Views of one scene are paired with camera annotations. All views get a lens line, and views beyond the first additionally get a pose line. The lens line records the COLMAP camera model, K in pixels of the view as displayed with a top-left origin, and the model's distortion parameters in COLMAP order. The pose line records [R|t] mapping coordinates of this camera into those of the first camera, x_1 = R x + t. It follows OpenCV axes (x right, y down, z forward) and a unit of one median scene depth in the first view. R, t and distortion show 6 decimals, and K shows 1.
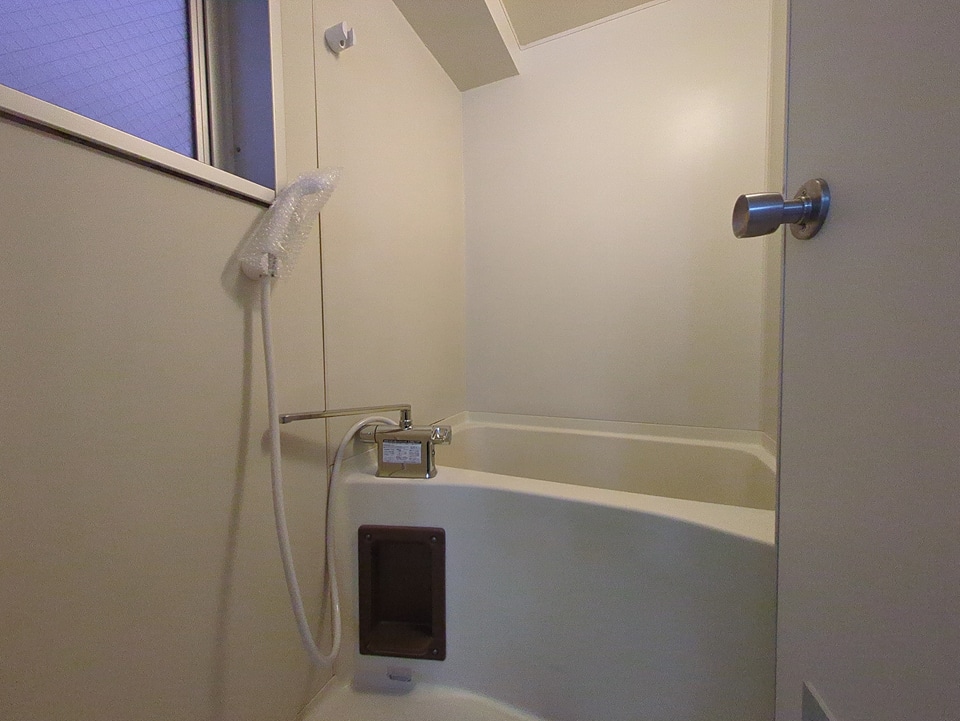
lens RADIAL K [[377.3, 0, 479.1], [0, 377.3, 365.9], [0, 0, 1]] dist [-0.001958, 0.001045]
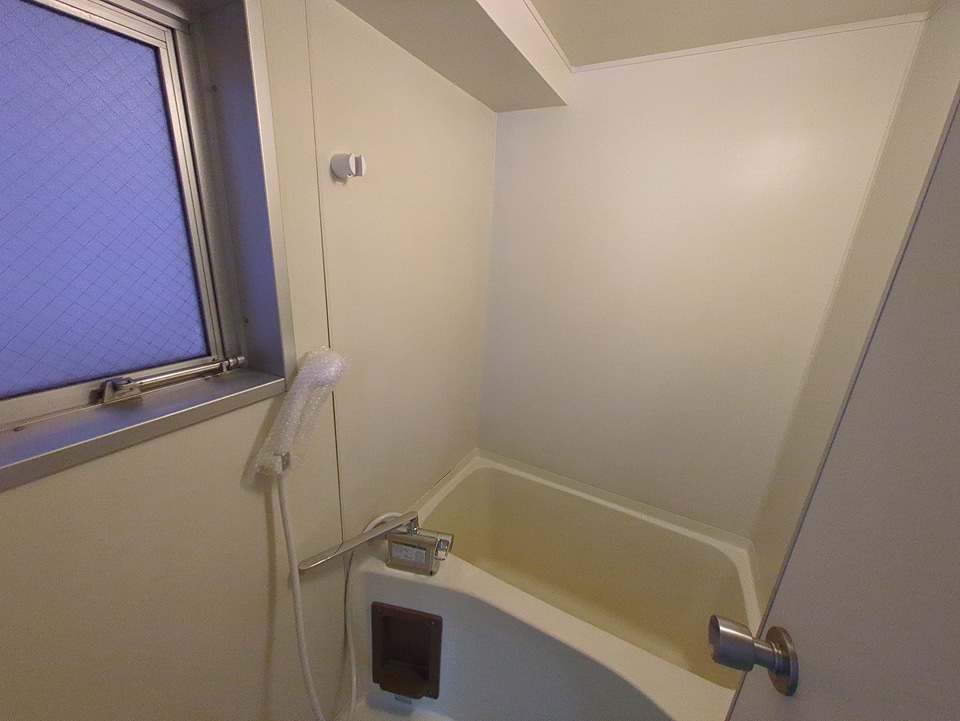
lens RADIAL K [[377.3, 0, 481.5], [0, 377.3, 358.2], [0, 0, 1]] dist [-0.001958, 0.001045]
pose [[0.994587, 0.087002, -0.056807, 0.028029], [-0.069952, 0.964915, 0.253072, -0.672226], [0.076832, -0.247728, 0.965778, 0.067689]]
